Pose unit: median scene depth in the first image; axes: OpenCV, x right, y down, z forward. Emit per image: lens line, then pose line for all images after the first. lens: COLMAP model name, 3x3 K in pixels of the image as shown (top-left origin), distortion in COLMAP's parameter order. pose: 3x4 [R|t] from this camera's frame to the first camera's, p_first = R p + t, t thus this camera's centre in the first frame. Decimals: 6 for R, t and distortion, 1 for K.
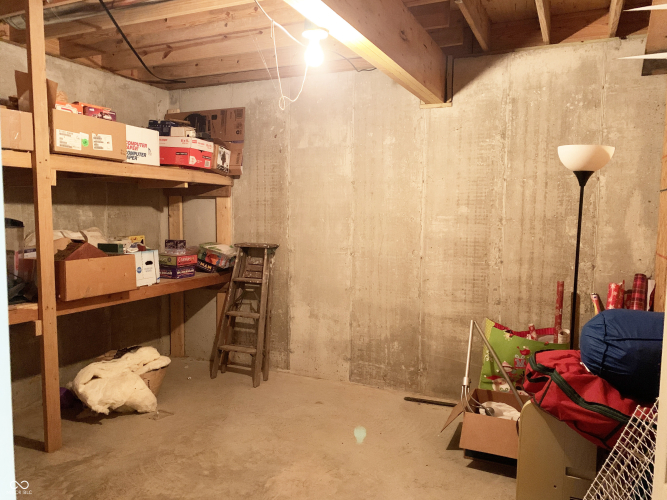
lens RADIAL K [[518.2, 0, 335.1], [0, 518.2, 250.3], [0, 0, 1]] dist [0.027348, -0.022417]
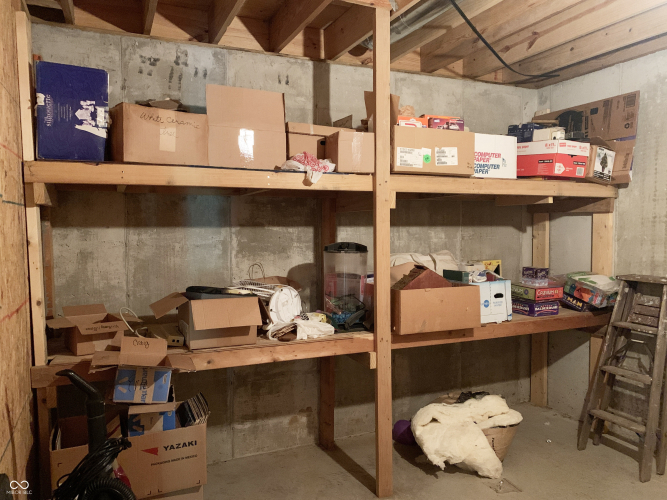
lens RADIAL K [[518.2, 0, 334.0], [0, 518.2, 249.5], [0, 0, 1]] dist [0.027348, -0.022417]
pose [[0.754864, 0.019429, -0.655594, -0.011444], [-0.037469, 0.999206, -0.013531, -0.027318], [0.654811, 0.034779, 0.754992, 0.188727]]
